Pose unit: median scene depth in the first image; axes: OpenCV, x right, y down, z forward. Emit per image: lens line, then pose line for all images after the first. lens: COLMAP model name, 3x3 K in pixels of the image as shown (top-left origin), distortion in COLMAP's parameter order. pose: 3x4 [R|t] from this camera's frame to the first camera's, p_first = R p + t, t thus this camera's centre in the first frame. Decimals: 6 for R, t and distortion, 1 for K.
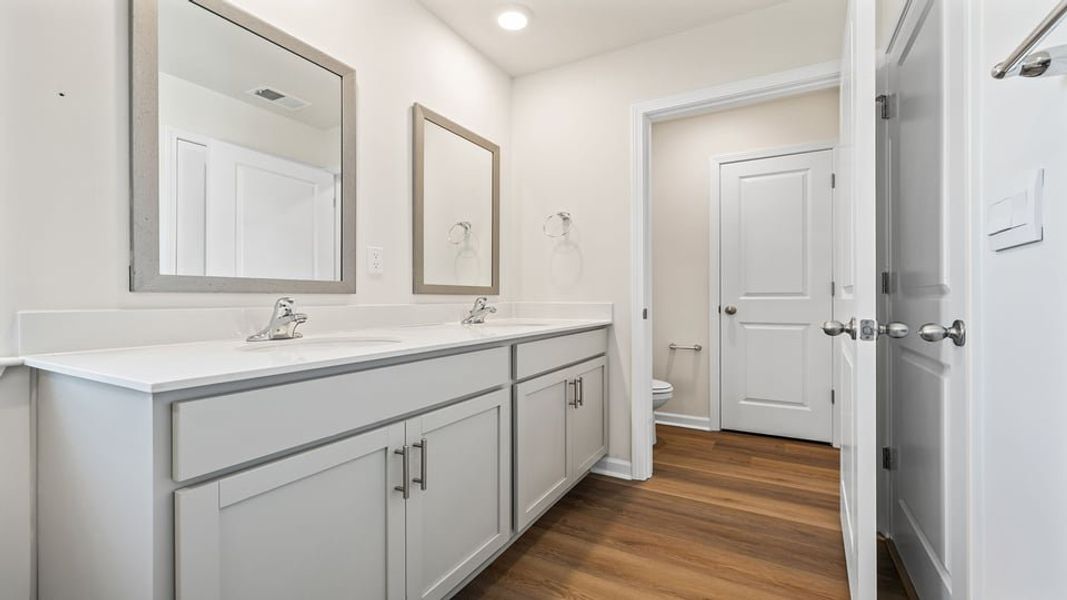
lens RADIAL K [[451.8, 0, 531.6], [0, 451.8, 295.8], [0, 0, 1]] dist [0.000979, 0.000289]
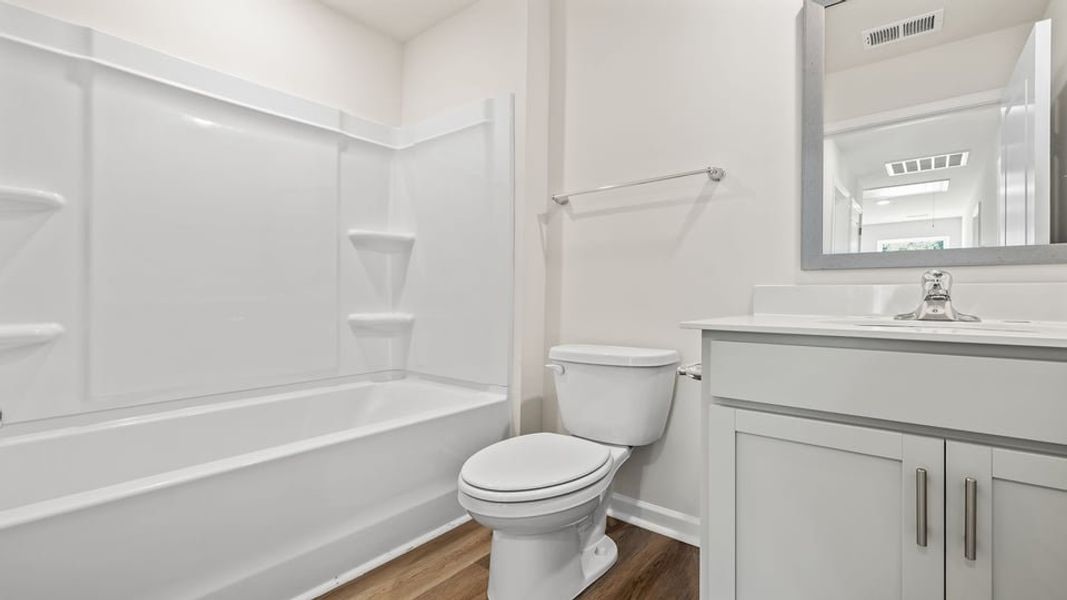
lens RADIAL K [[455.8, 0, 534.5], [0, 455.8, 297.6], [0, 0, 1]] dist [0.000768, 0.000147]
pose [[-0.172292, 0.037795, -0.984321, 0.439907], [0.015654, 0.999243, 0.035628, 0.011353], [0.984922, -0.009270, -0.172753, 0.407236]]
